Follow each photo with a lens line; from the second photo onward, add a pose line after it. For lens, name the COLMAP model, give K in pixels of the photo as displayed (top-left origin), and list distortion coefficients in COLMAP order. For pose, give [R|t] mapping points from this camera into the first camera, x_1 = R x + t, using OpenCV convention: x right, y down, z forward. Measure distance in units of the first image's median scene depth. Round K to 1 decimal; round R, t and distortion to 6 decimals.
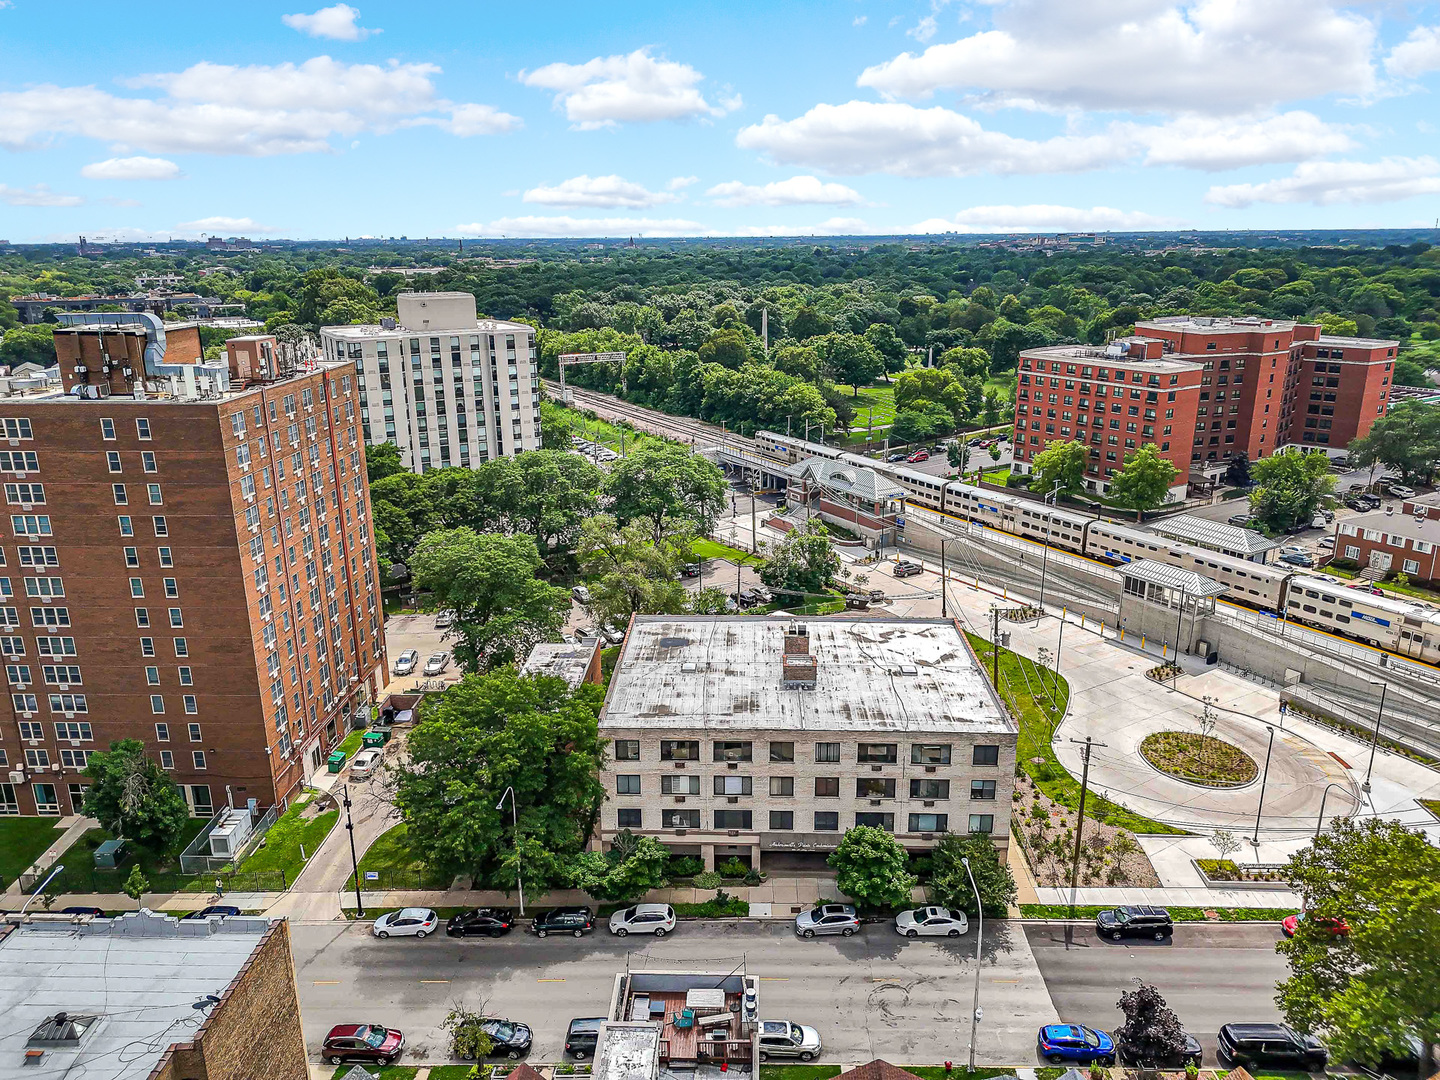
lens RADIAL K [[1008.1, 0, 717.0], [0, 1008.1, 543.0], [0, 0, 1]] dist [0.041834, -0.035739]
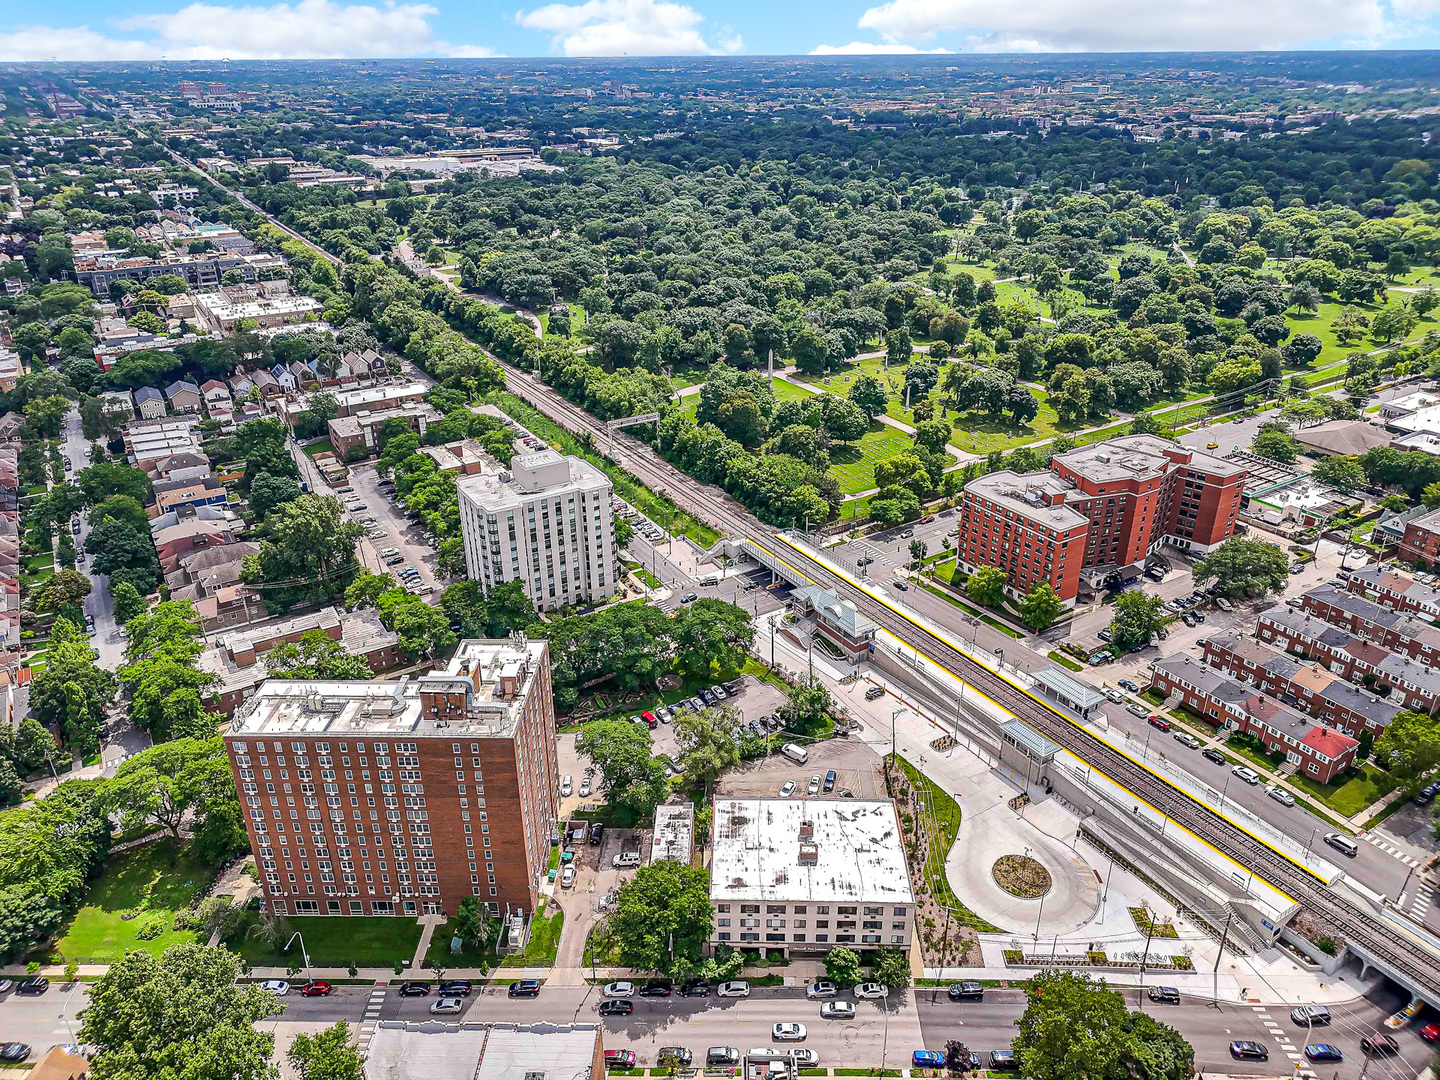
lens RADIAL K [[1008.1, 0, 718.5], [0, 1008.1, 538.4], [0, 0, 1]] dist [0.041834, -0.035739]
pose [[0.999934, -0.000831, 0.011494, -0.119611], [-0.000997, 0.987425, 0.158087, -0.825211], [-0.011481, -0.158088, 0.987358, -0.866236]]
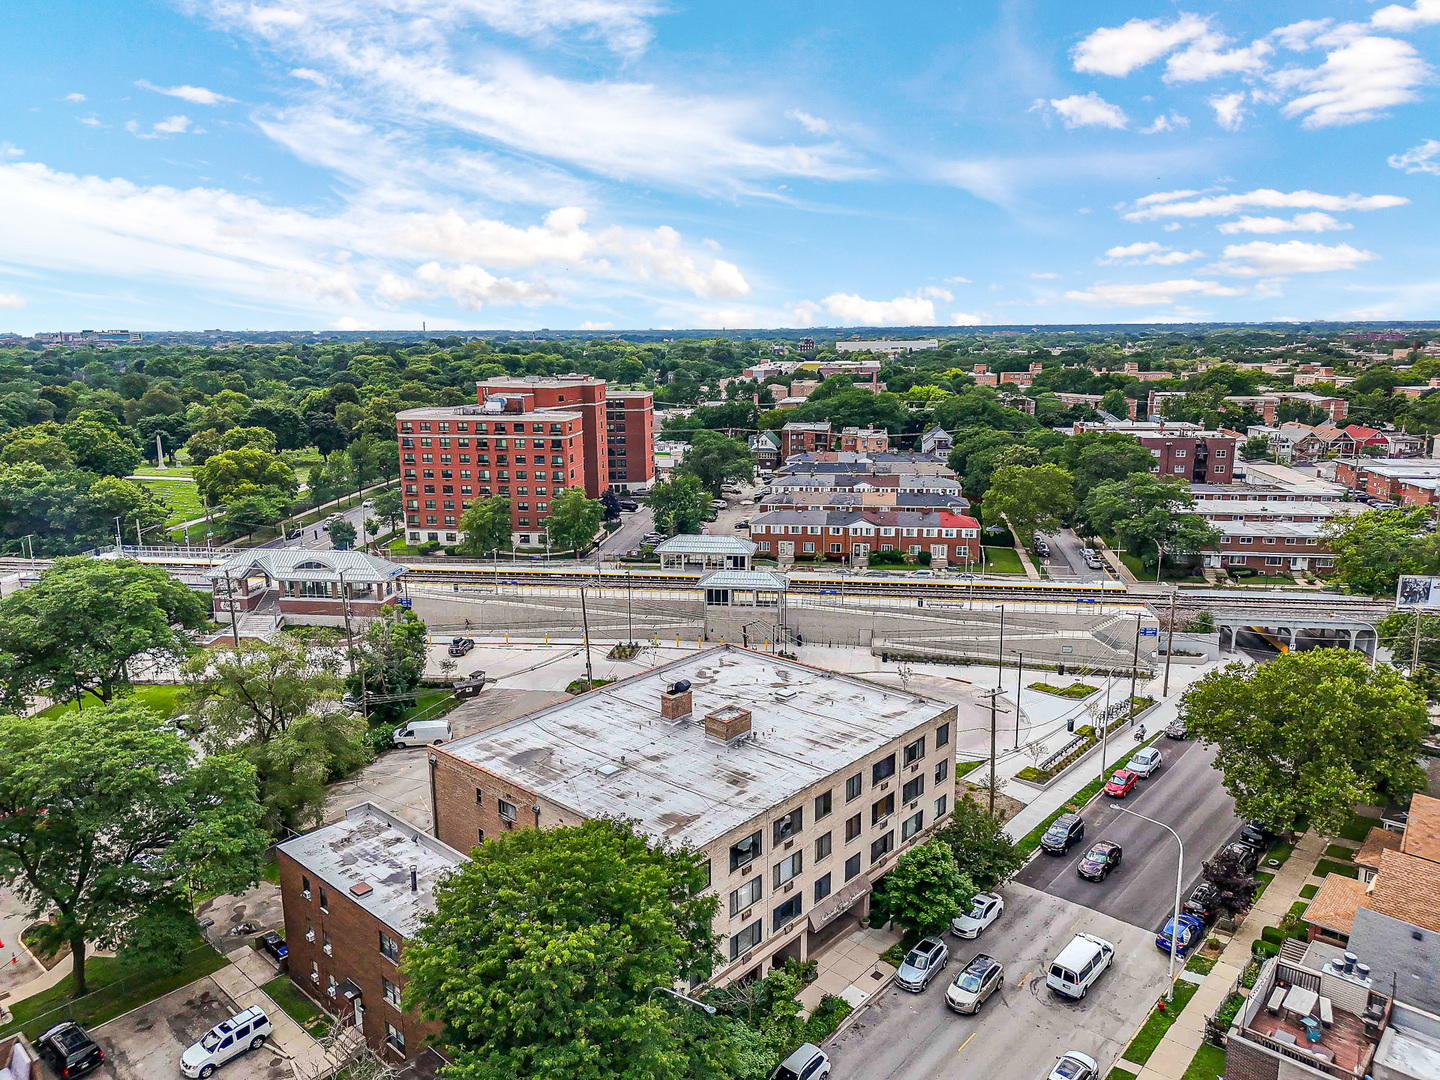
lens RADIAL K [[1008.1, 0, 723.3], [0, 1008.1, 539.0], [0, 0, 1]] dist [0.041834, -0.035739]
pose [[0.636729, -0.152579, 0.755841, -0.581456], [0.224814, 0.974374, 0.007308, -0.036896], [-0.737587, 0.165271, 0.654714, 0.447105]]
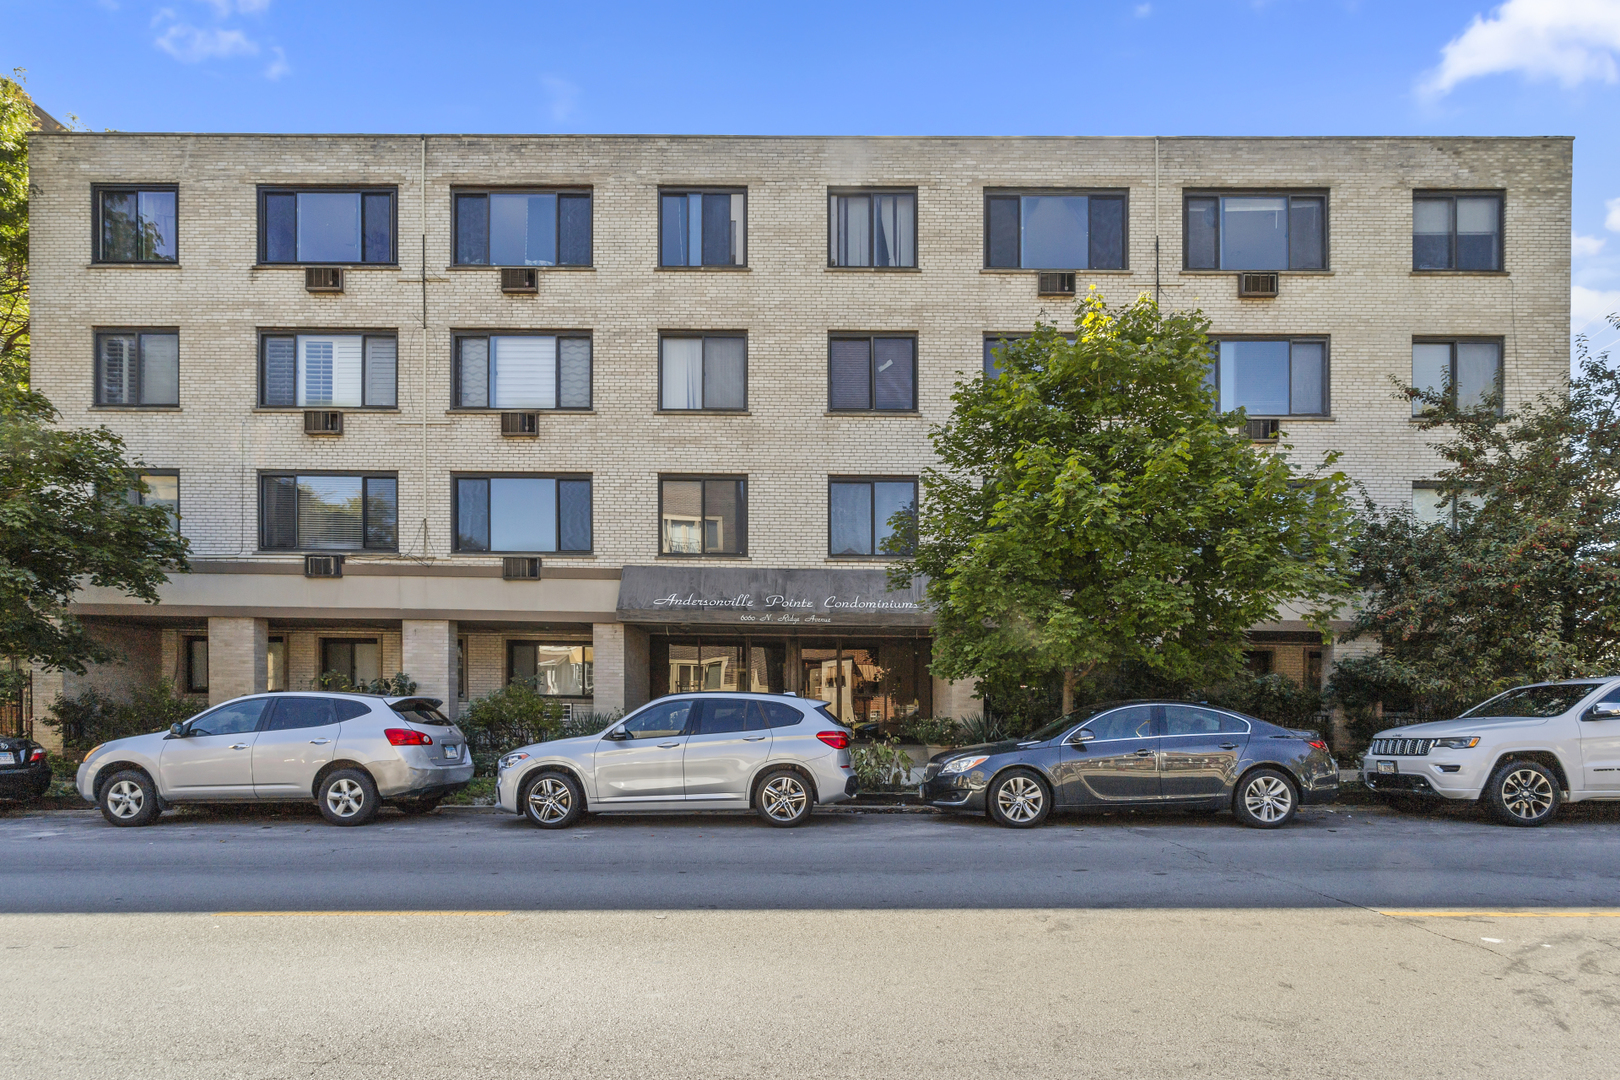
lens RADIAL K [[781.8, 0, 808.2], [0, 781.8, 540.3], [0, 0, 1]] dist [-0.001423, 0.002104]
pose [[0.999655, 0.012551, 0.023061, 0.085301], [-0.005497, 0.958918, -0.283631, 0.333717], [-0.025674, 0.283406, 0.958656, 0.792824]]
